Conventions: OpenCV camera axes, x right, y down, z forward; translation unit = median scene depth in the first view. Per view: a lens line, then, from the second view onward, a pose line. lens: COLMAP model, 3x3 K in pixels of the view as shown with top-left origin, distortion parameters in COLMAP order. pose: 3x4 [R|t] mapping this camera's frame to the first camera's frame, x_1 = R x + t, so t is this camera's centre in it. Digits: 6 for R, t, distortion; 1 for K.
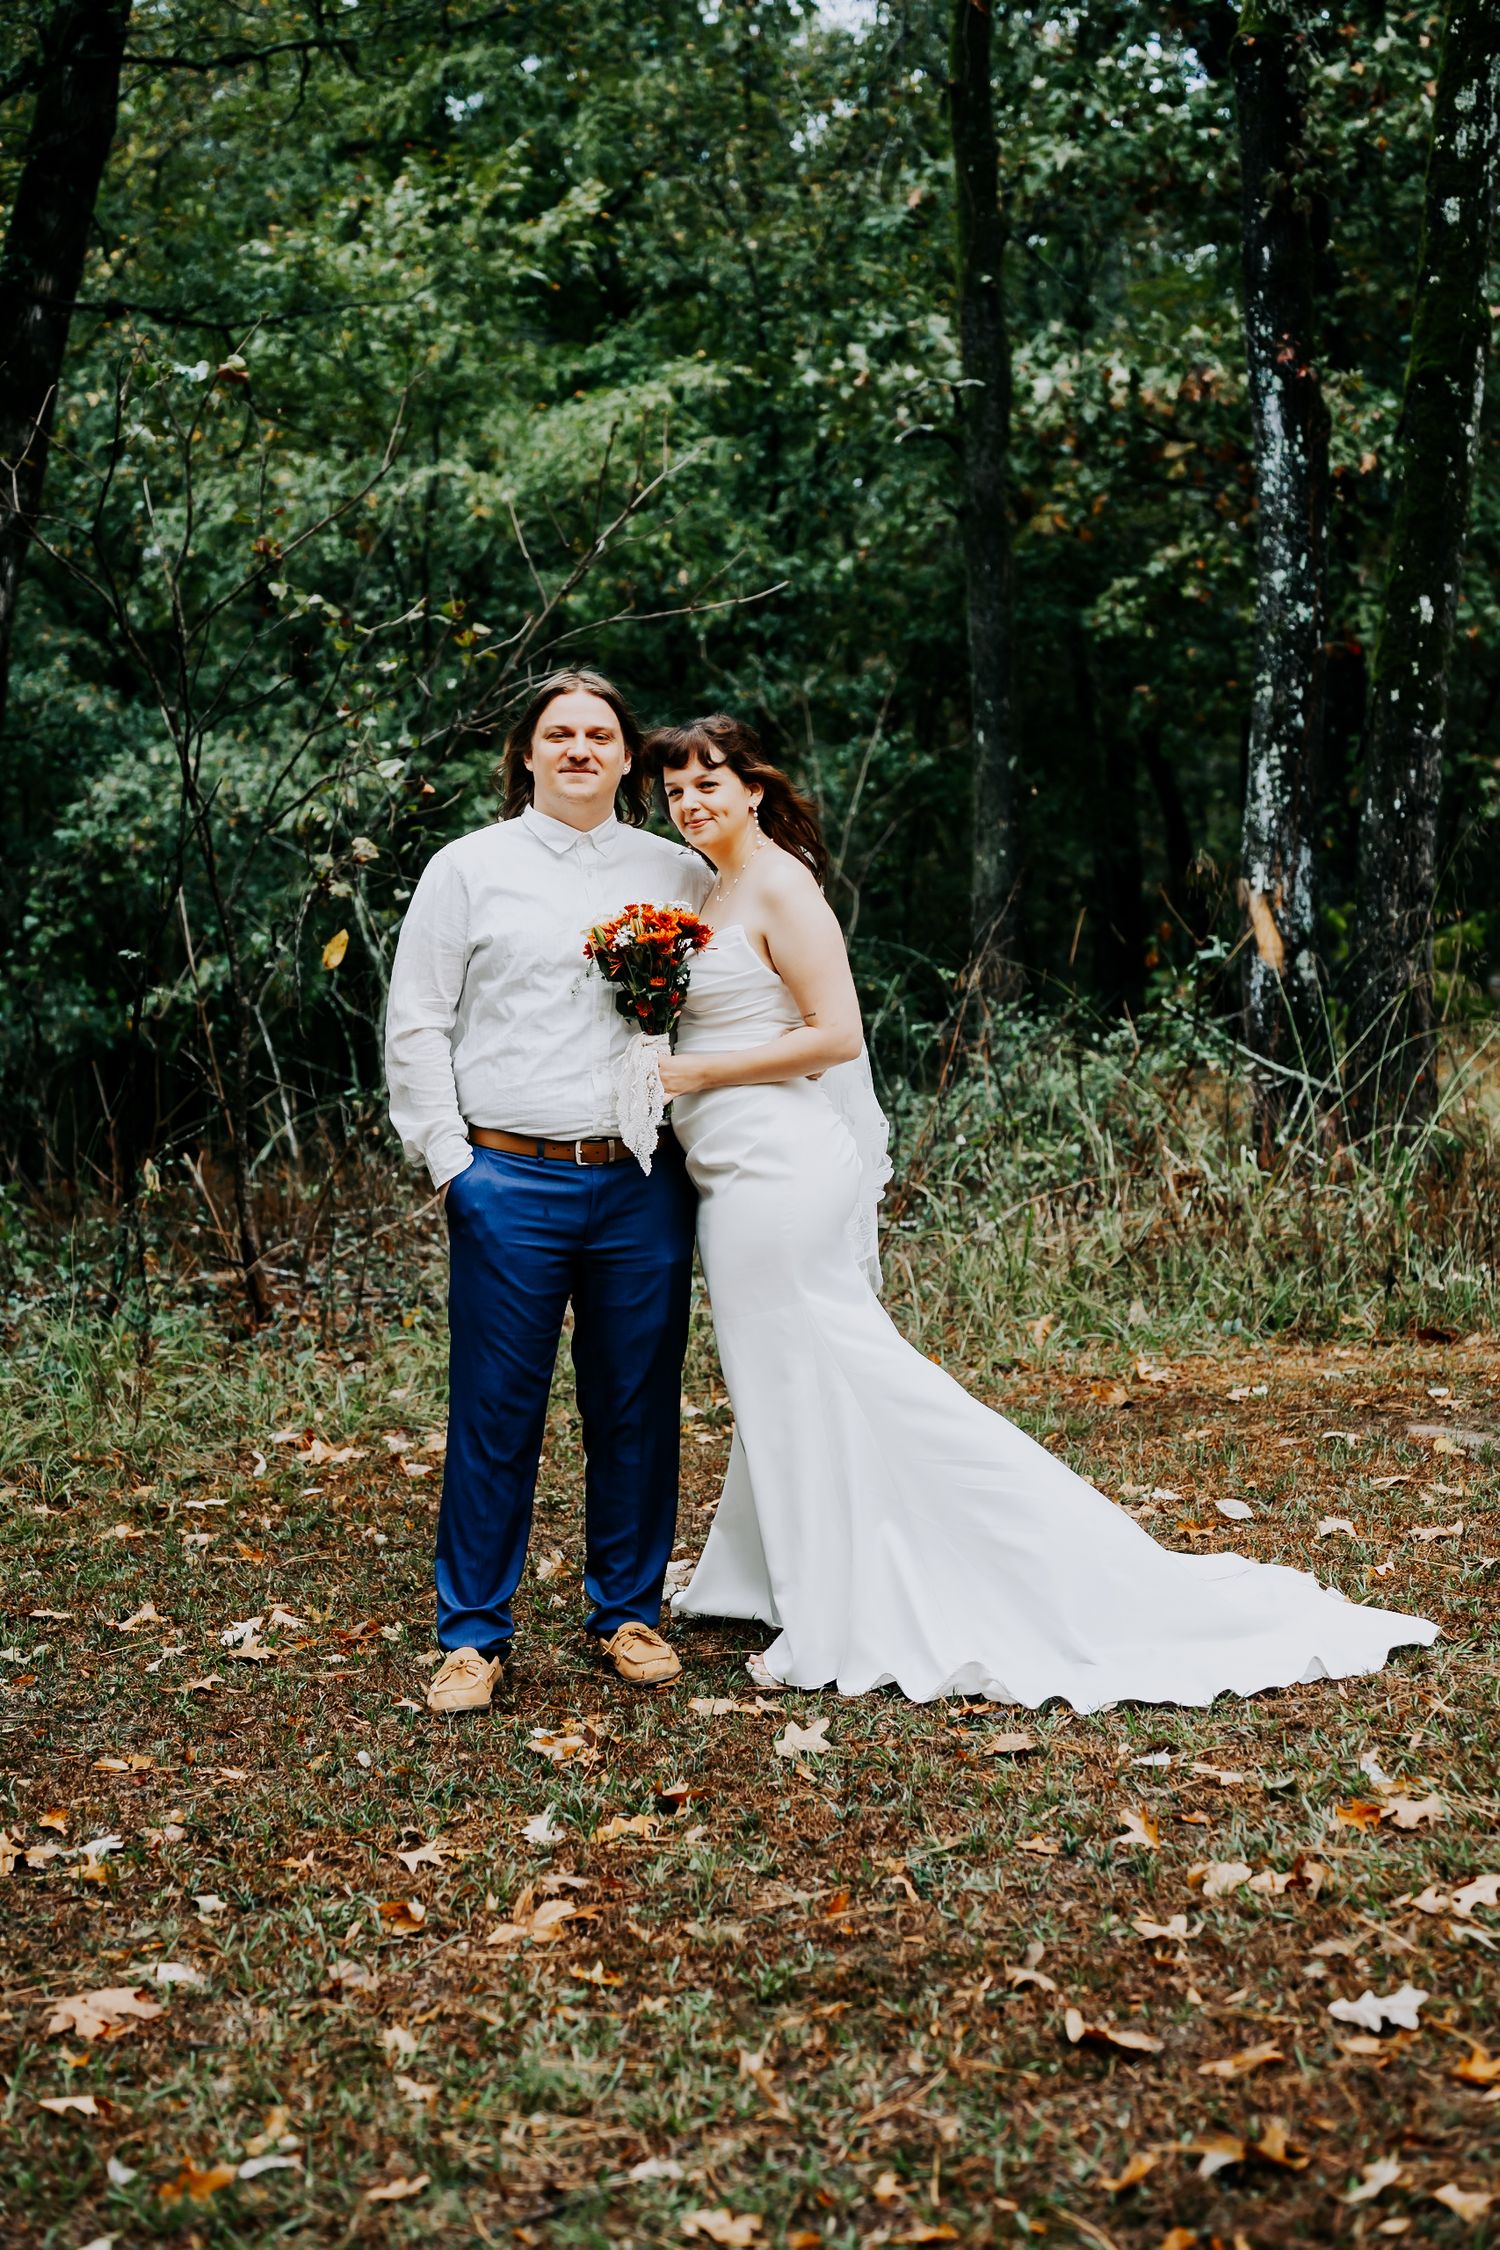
lens RADIAL K [[3351.1, 0, 750.0], [0, 3351.1, 1125.0], [0, 0, 1]] dist [0.009356, -0.196651]
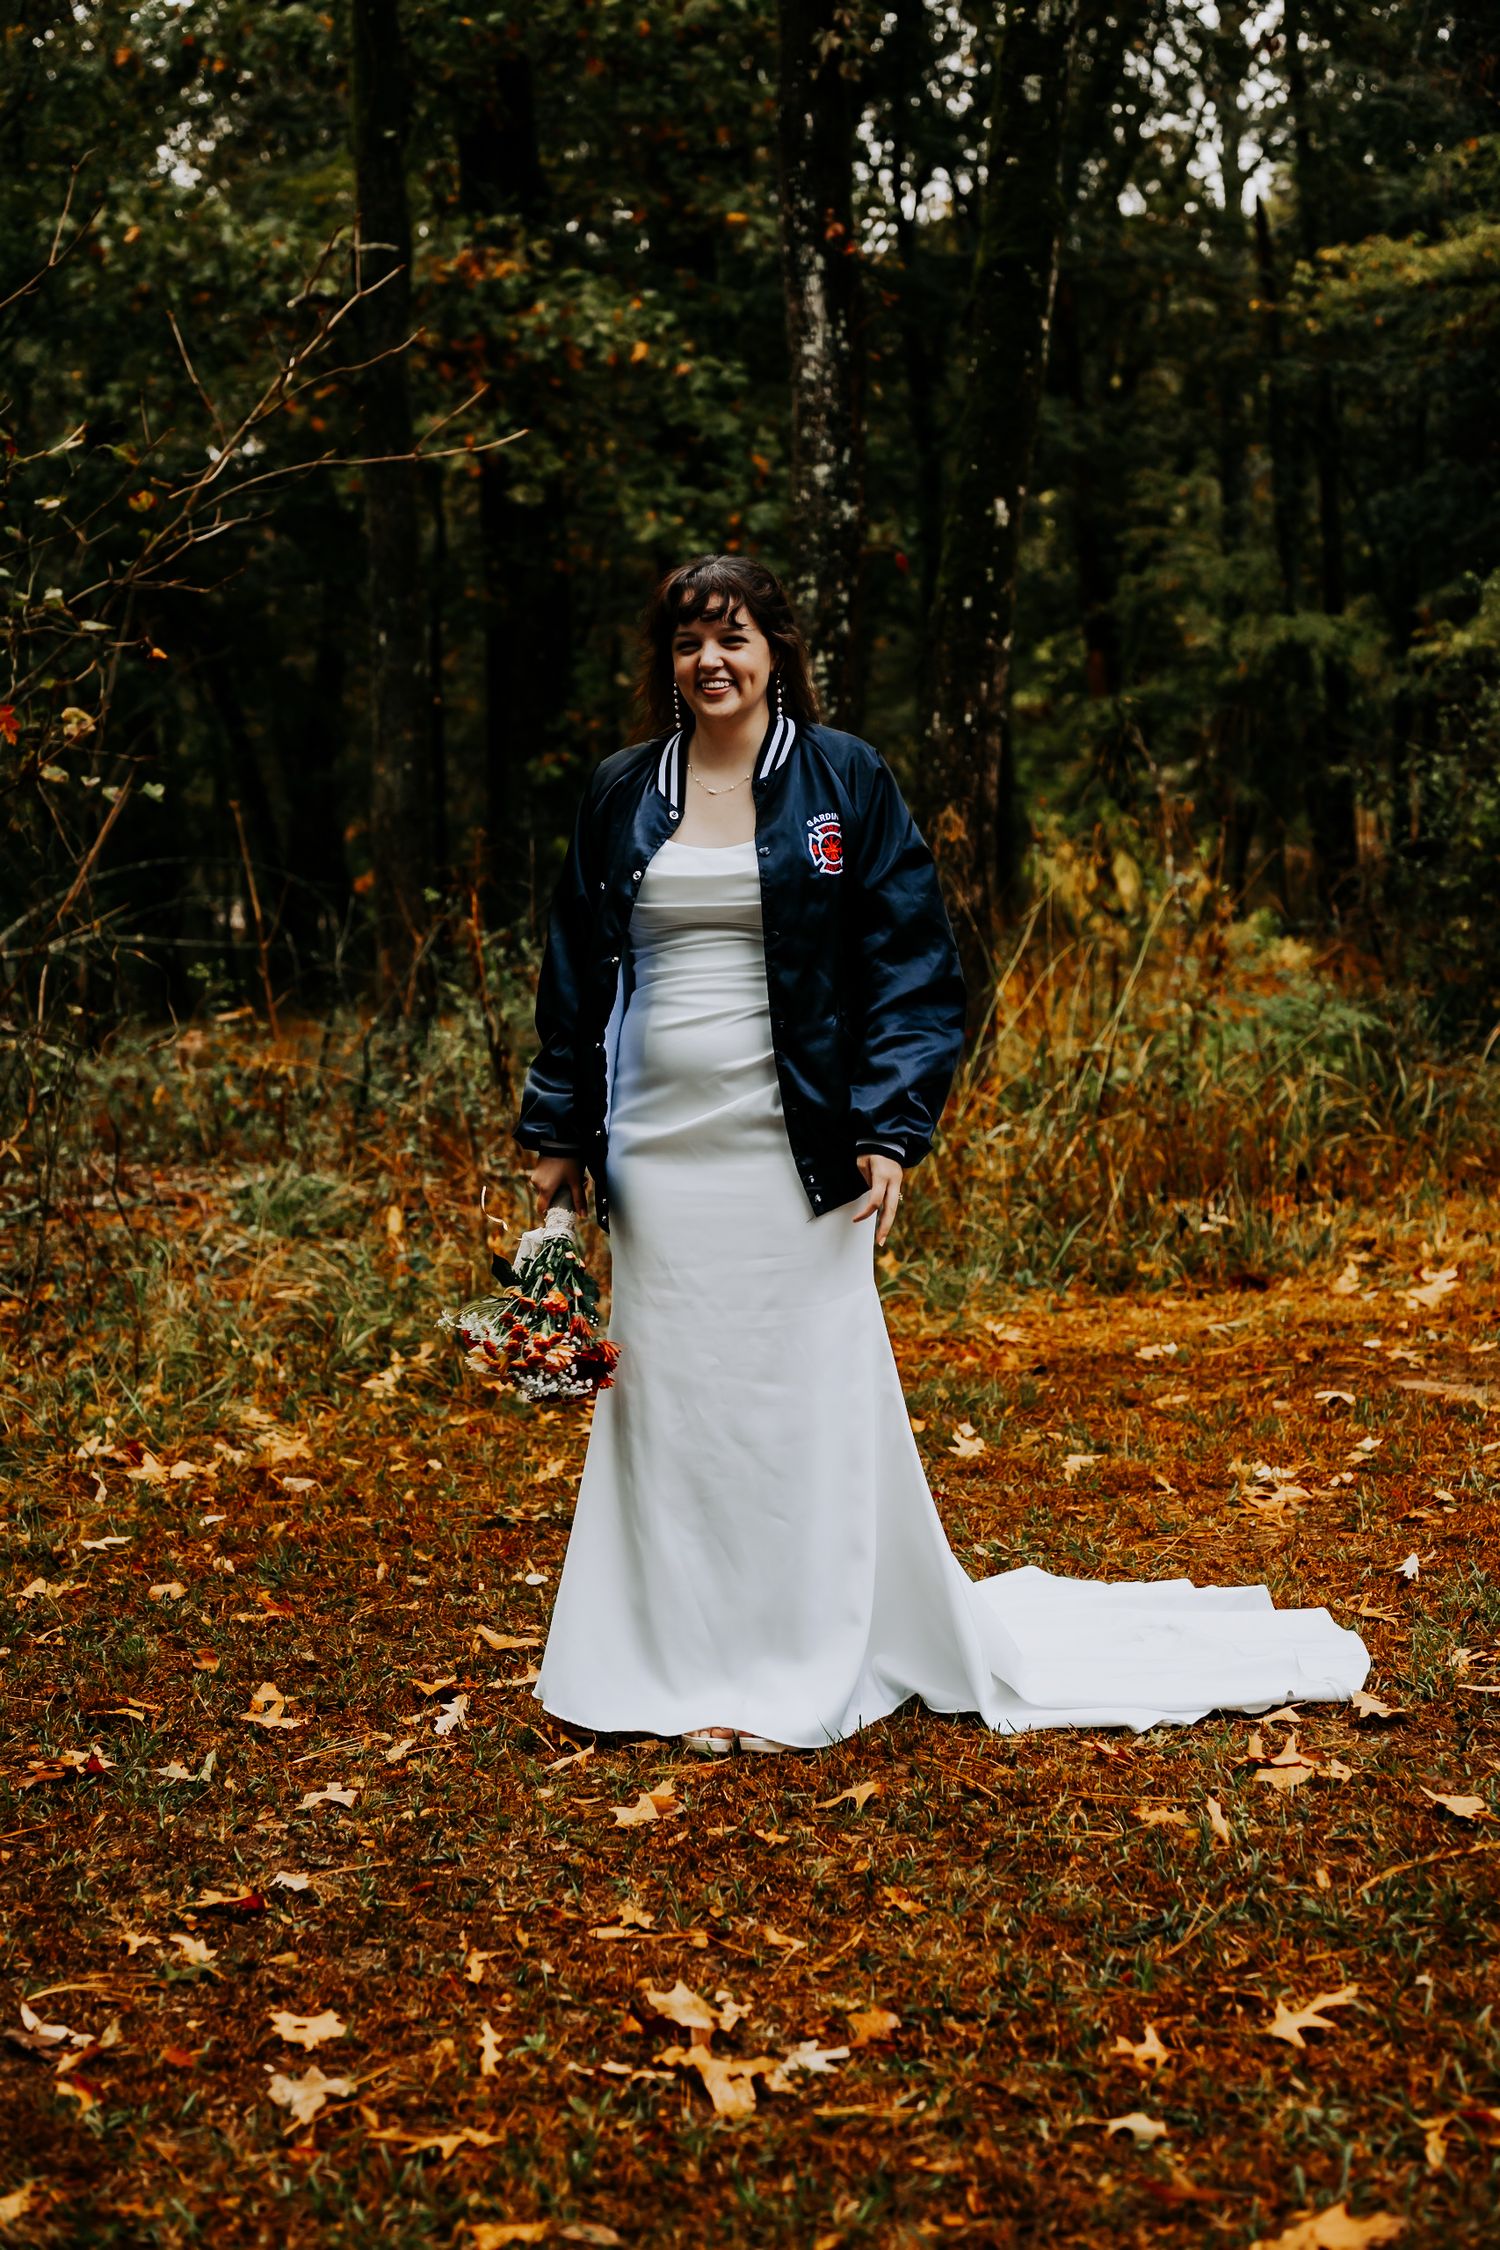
lens RADIAL K [[3351.1, 0, 750.0], [0, 3351.1, 1125.0], [0, 0, 1]] dist [0.009356, -0.196651]
pose [[0.940240, -0.011507, 0.340317, -0.180074], [0.005926, 0.999830, 0.017434, 0.001606], [-0.340460, -0.014375, 0.940149, 0.129459]]
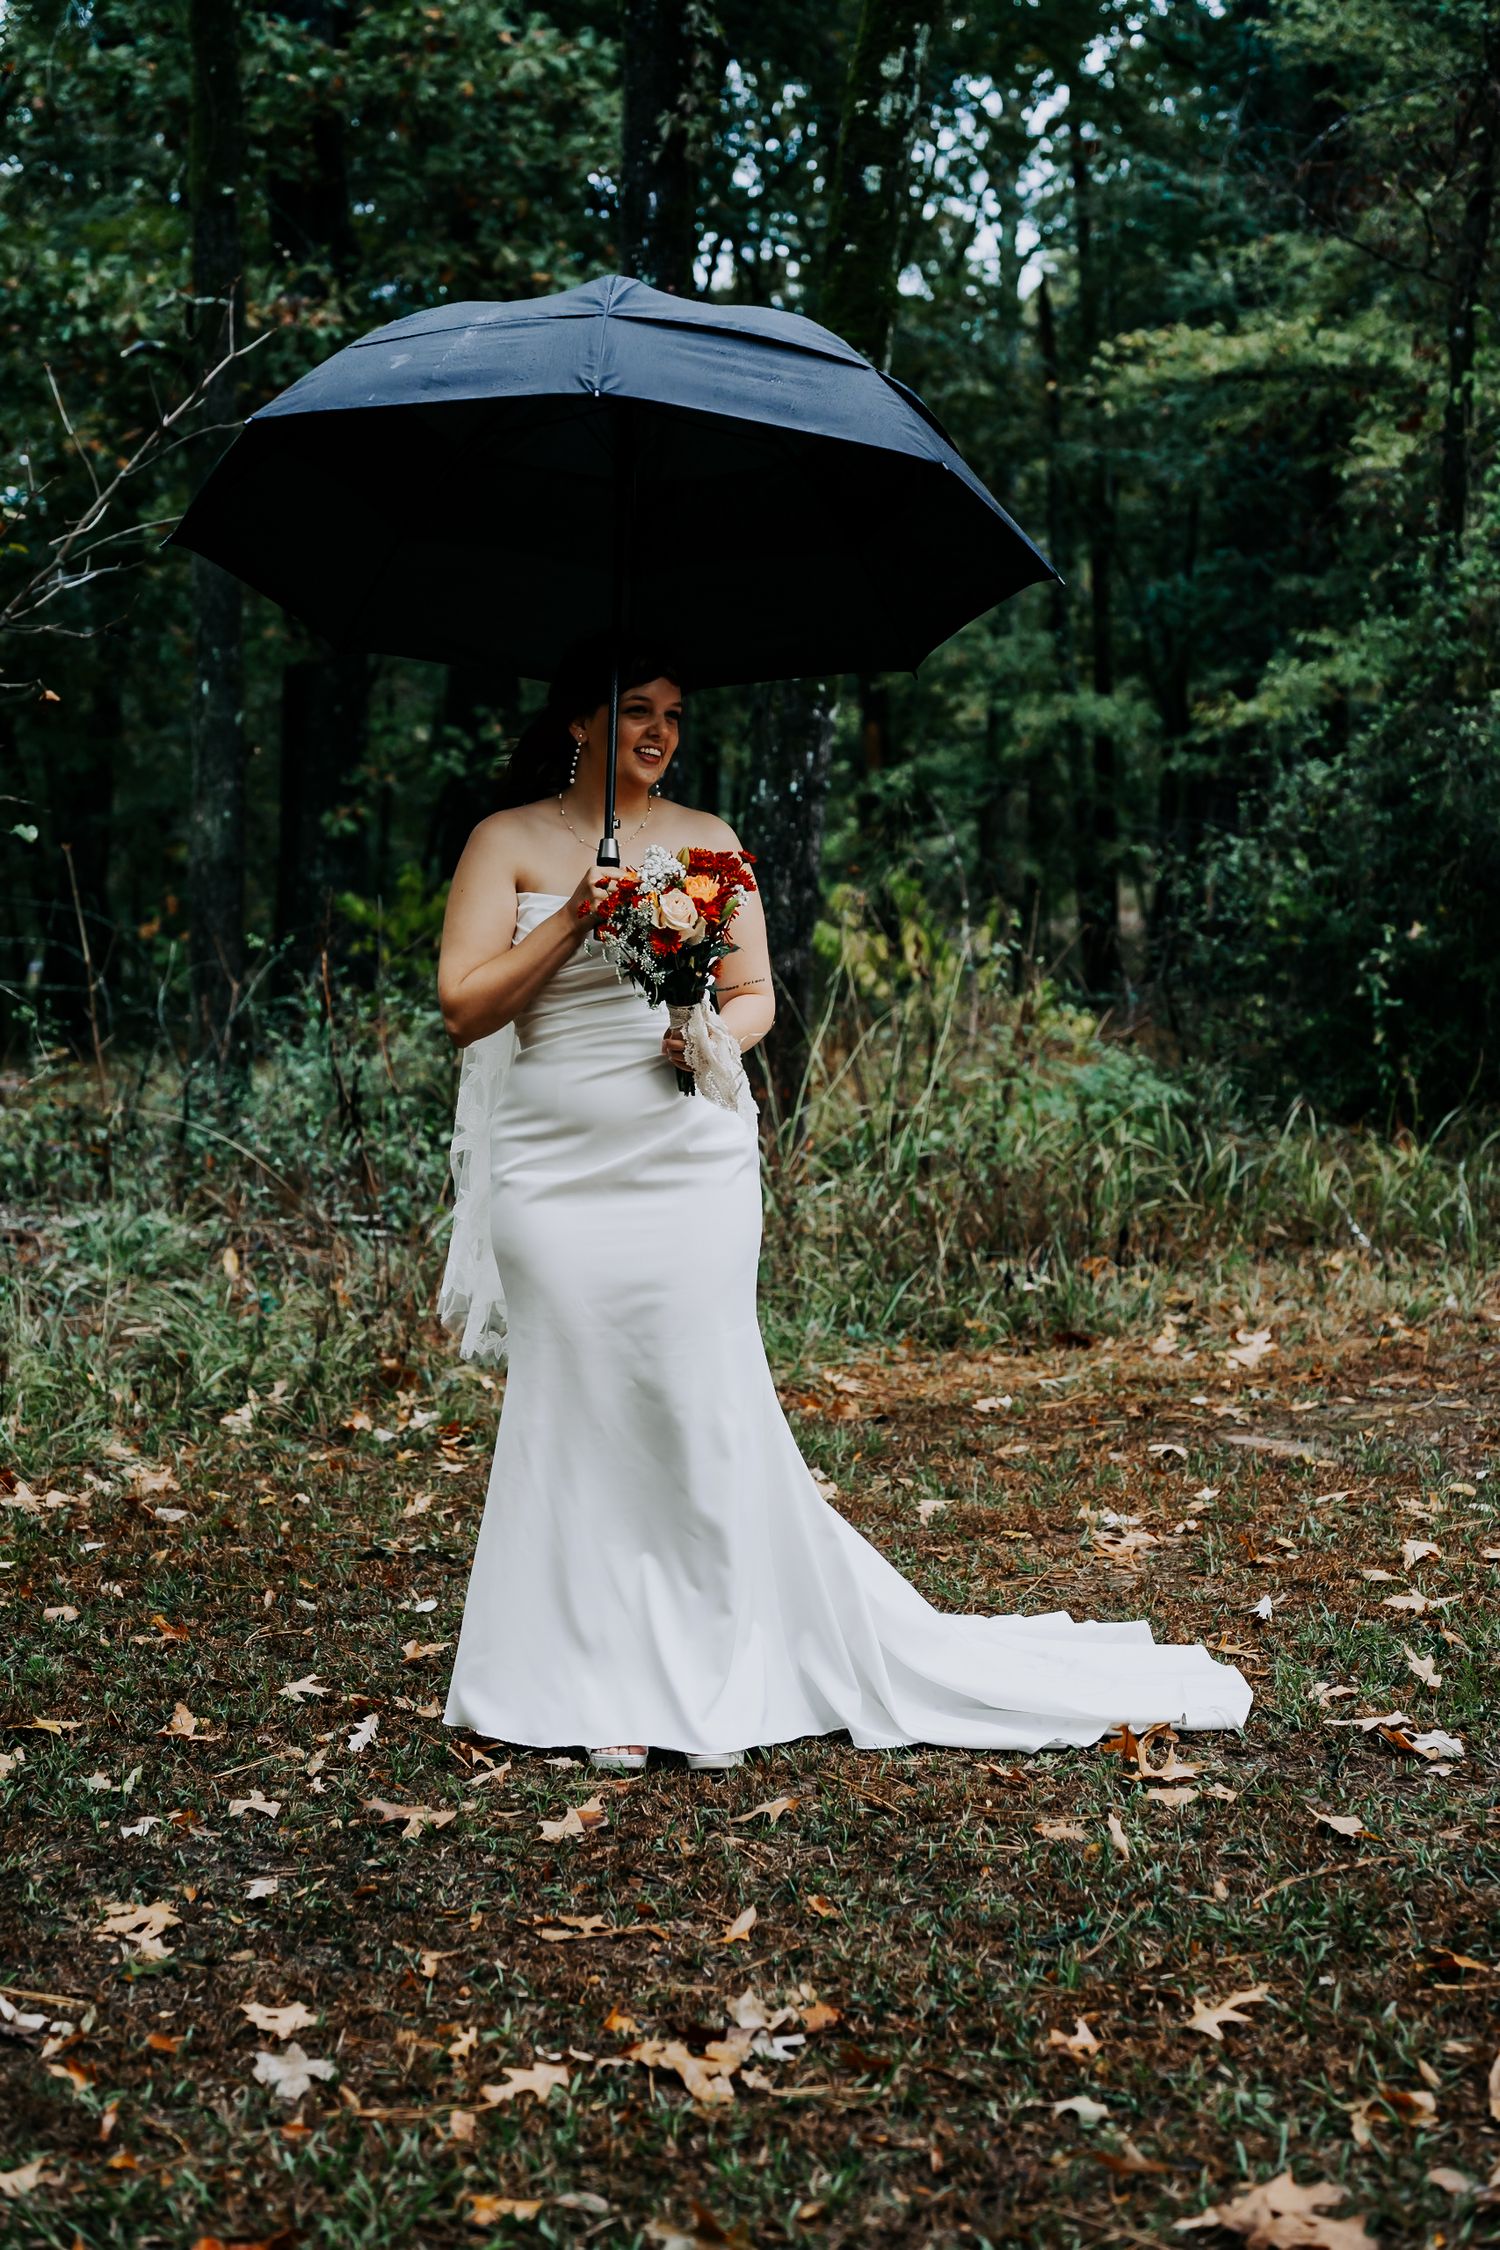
lens RADIAL K [[3351.1, 0, 750.0], [0, 3351.1, 1125.0], [0, 0, 1]] dist [0.009356, -0.196651]
pose [[0.911495, 0.019358, 0.410856, -0.206112], [-0.020543, 0.999788, -0.001532, 0.003269], [-0.410799, -0.007043, 0.911699, 0.120068]]
